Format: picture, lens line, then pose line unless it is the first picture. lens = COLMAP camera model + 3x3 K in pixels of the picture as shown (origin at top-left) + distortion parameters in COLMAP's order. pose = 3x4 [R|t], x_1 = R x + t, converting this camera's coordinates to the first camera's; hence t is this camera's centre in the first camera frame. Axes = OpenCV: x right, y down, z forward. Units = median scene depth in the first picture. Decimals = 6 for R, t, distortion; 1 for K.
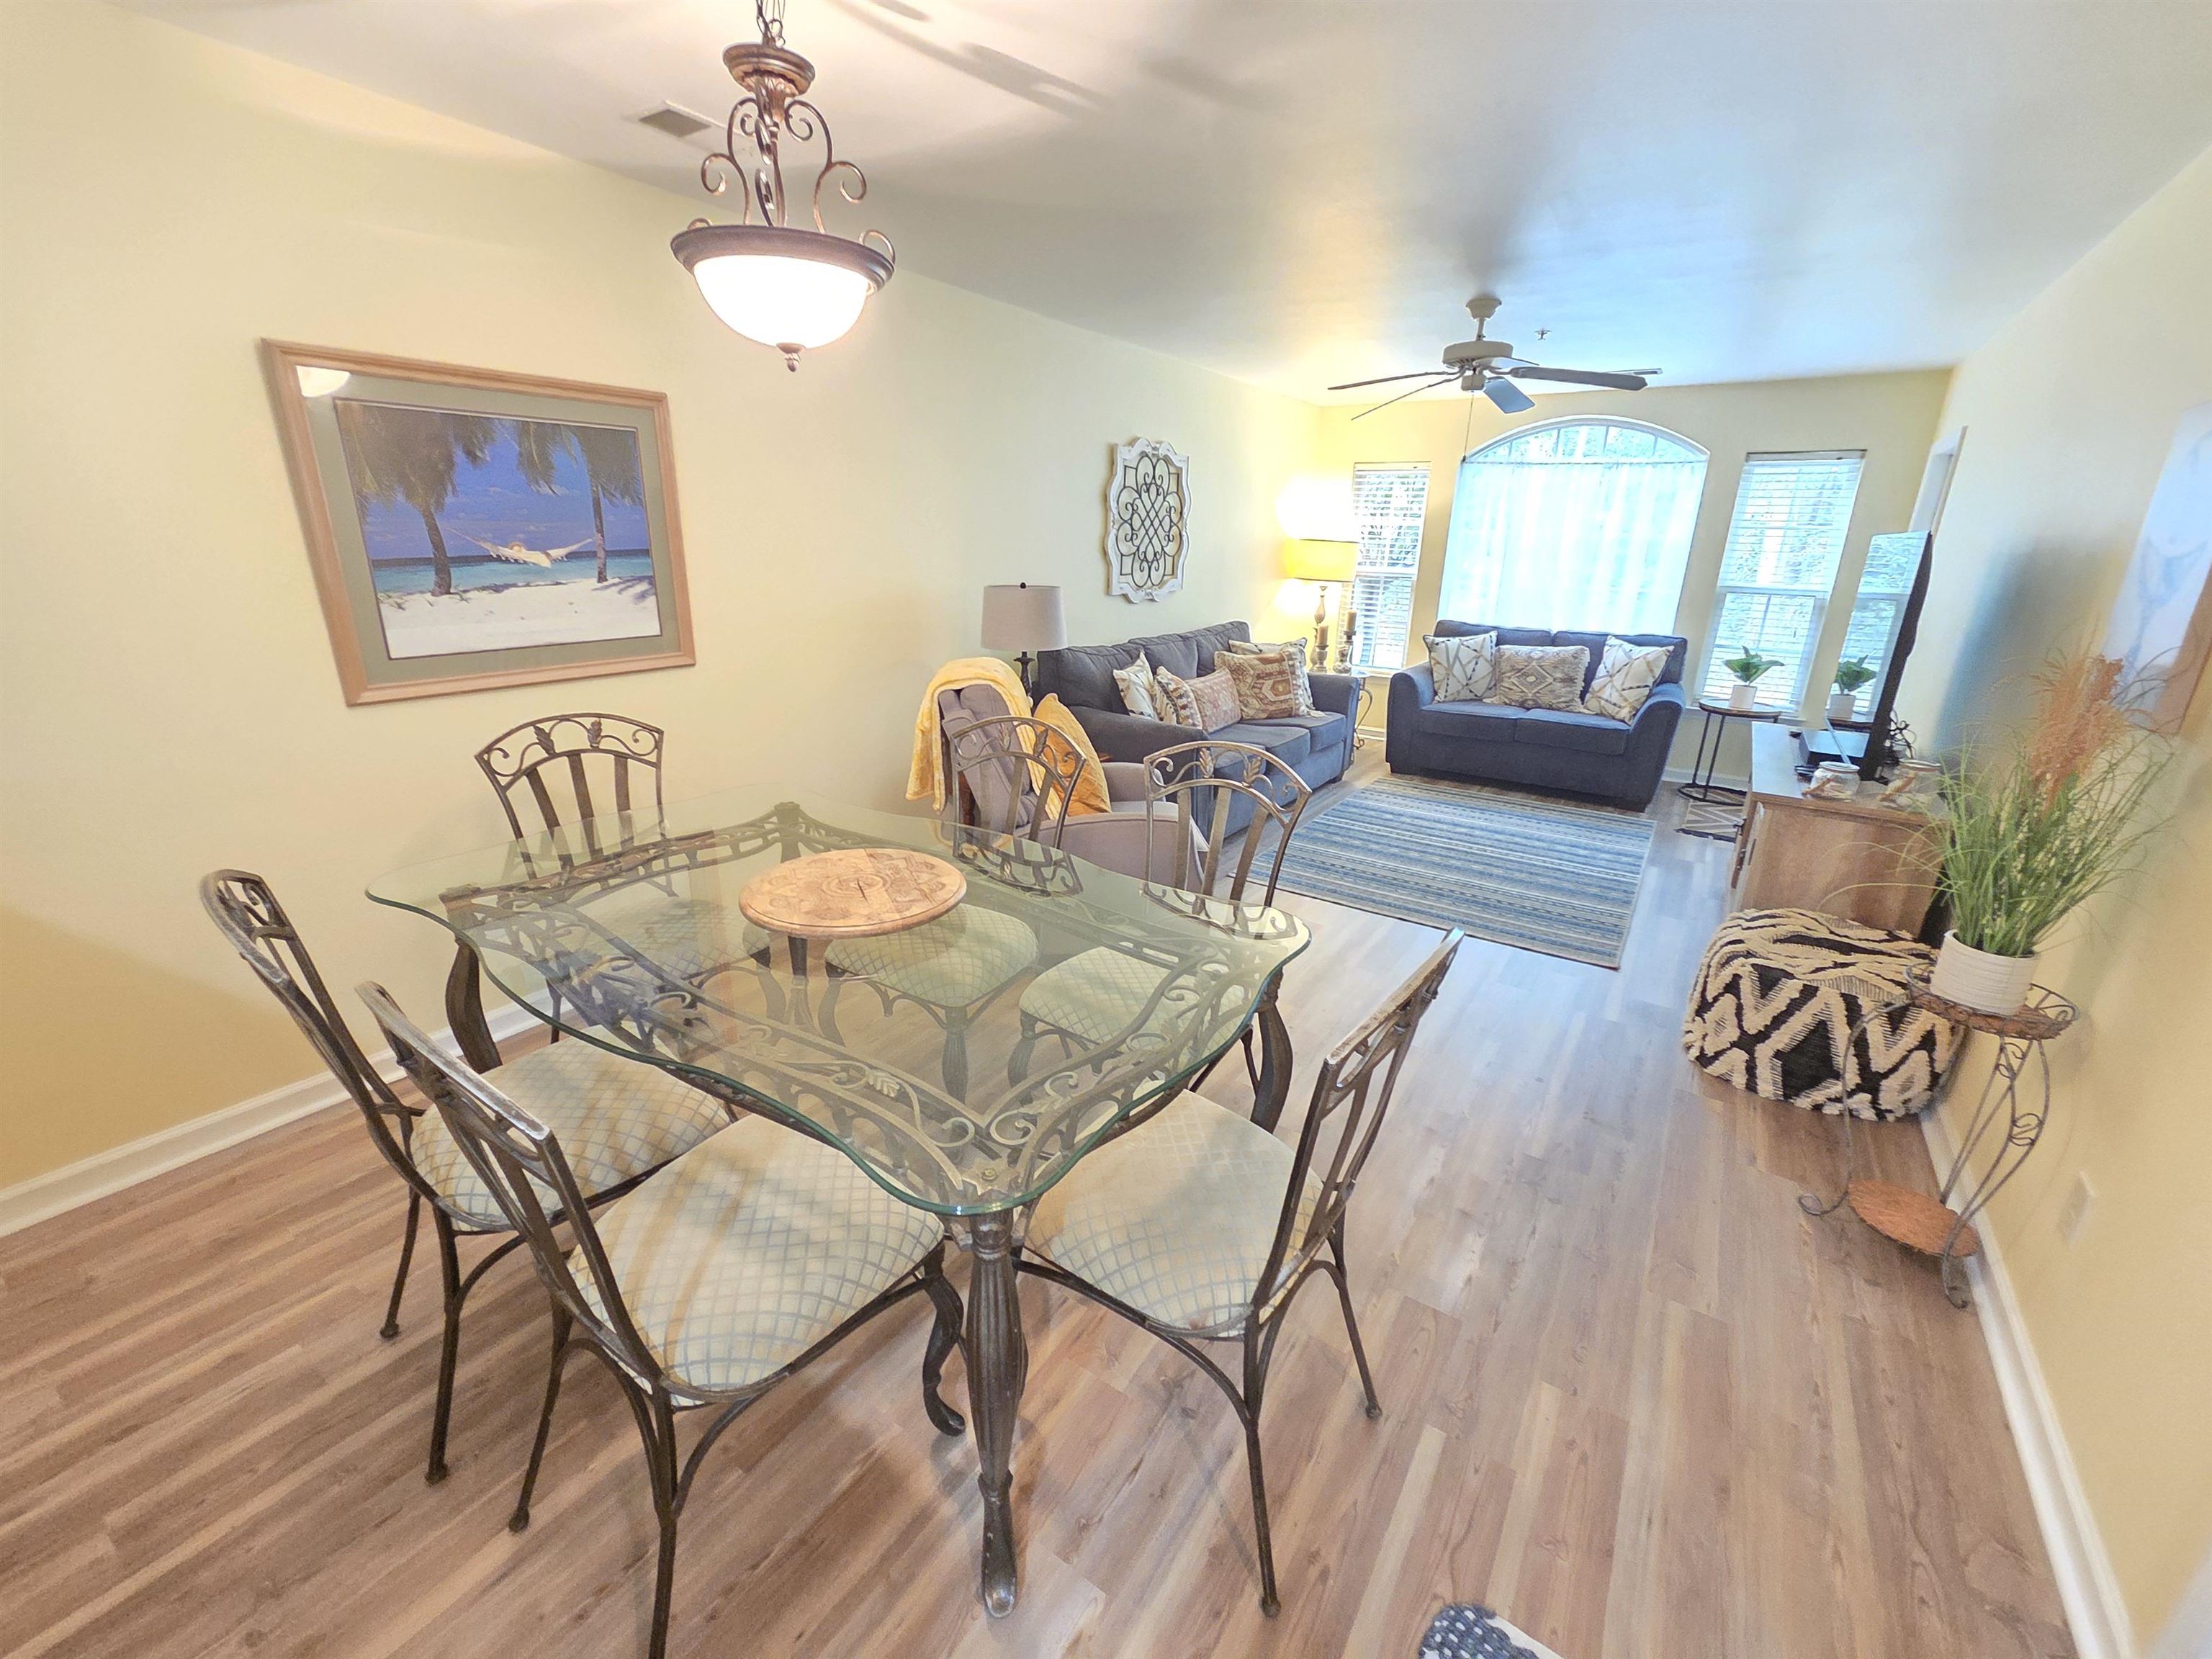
lens RADIAL K [[901.7, 0, 1101.7], [0, 901.7, 820.0], [0, 0, 1]] dist [0.005040, -0.001227]
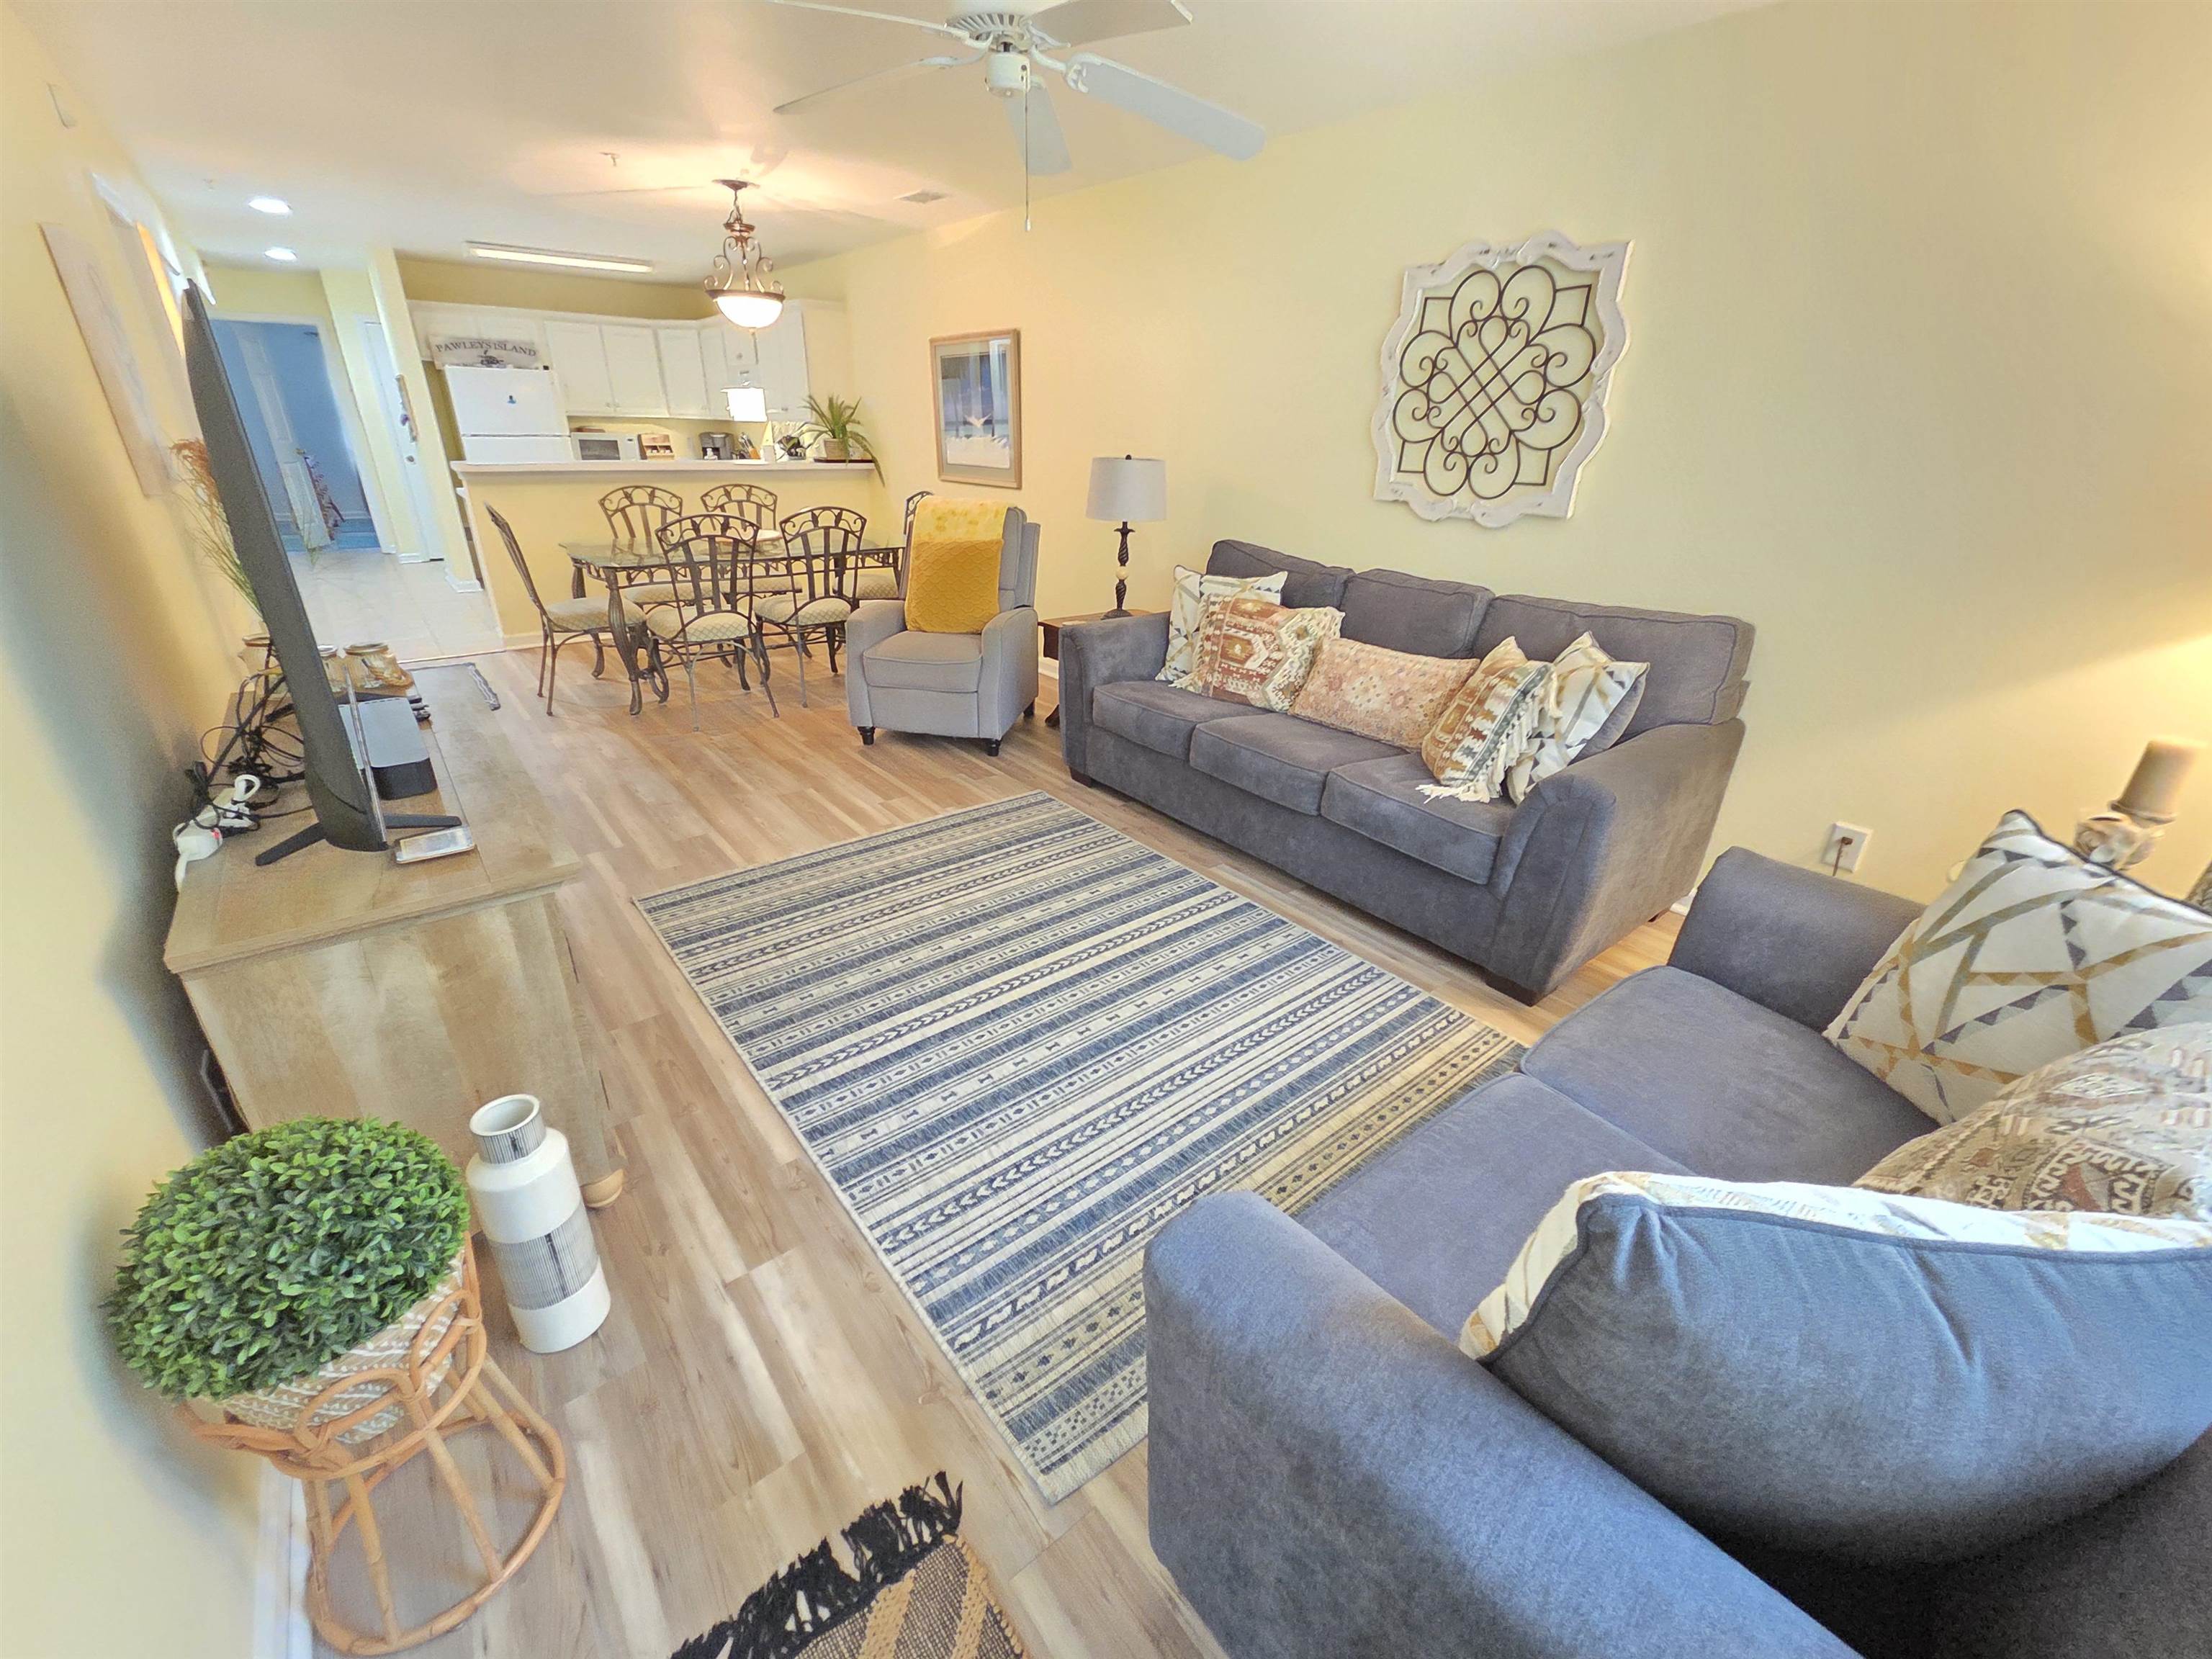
lens RADIAL K [[901.7, 0, 1097.3], [0, 901.7, 826.5], [0, 0, 1]] dist [0.005040, -0.001227]
pose [[-0.294409, 0.366535, -0.882596, 0.807254], [-0.319071, 0.832836, 0.452303, -0.291338], [0.900843, 0.414773, -0.128244, 1.018501]]
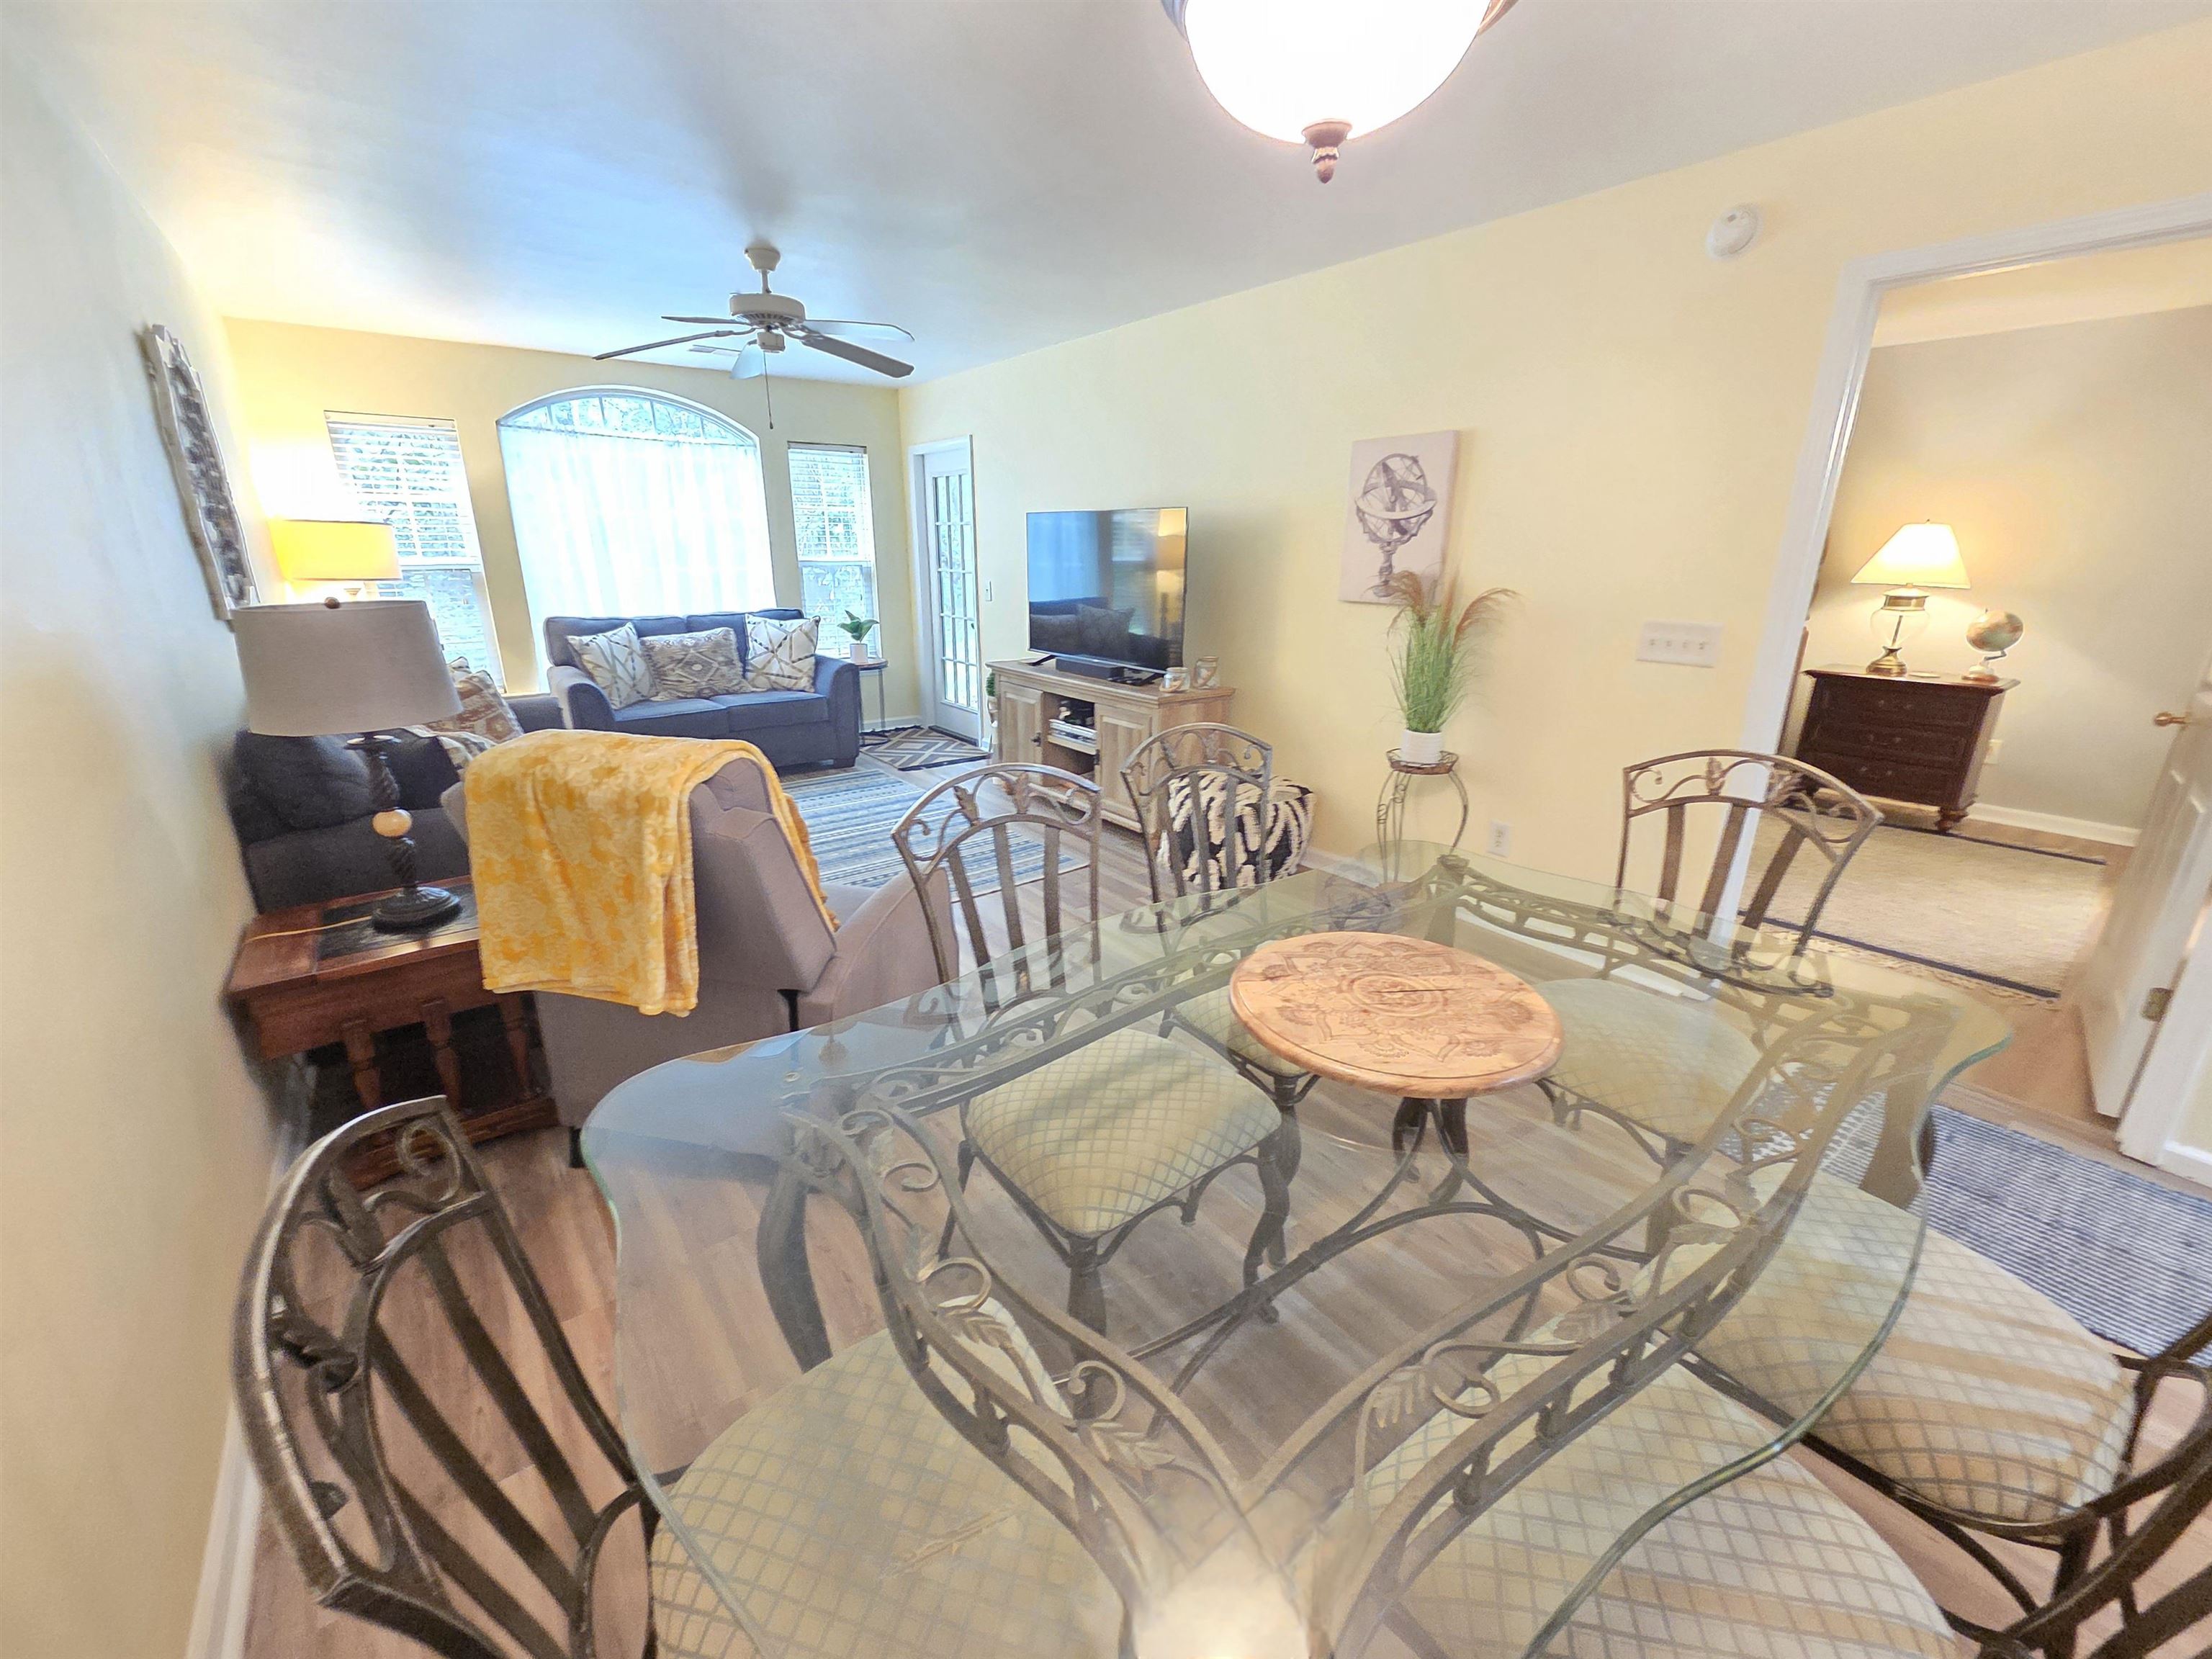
lens RADIAL K [[901.7, 0, 1094.8], [0, 901.7, 826.7], [0, 0, 1]] dist [0.005040, -0.001227]
pose [[0.319554, -0.307414, 0.896316, -0.354418], [0.289937, 0.932265, 0.216376, -0.101861], [-0.902121, 0.190731, 0.387040, 0.348008]]
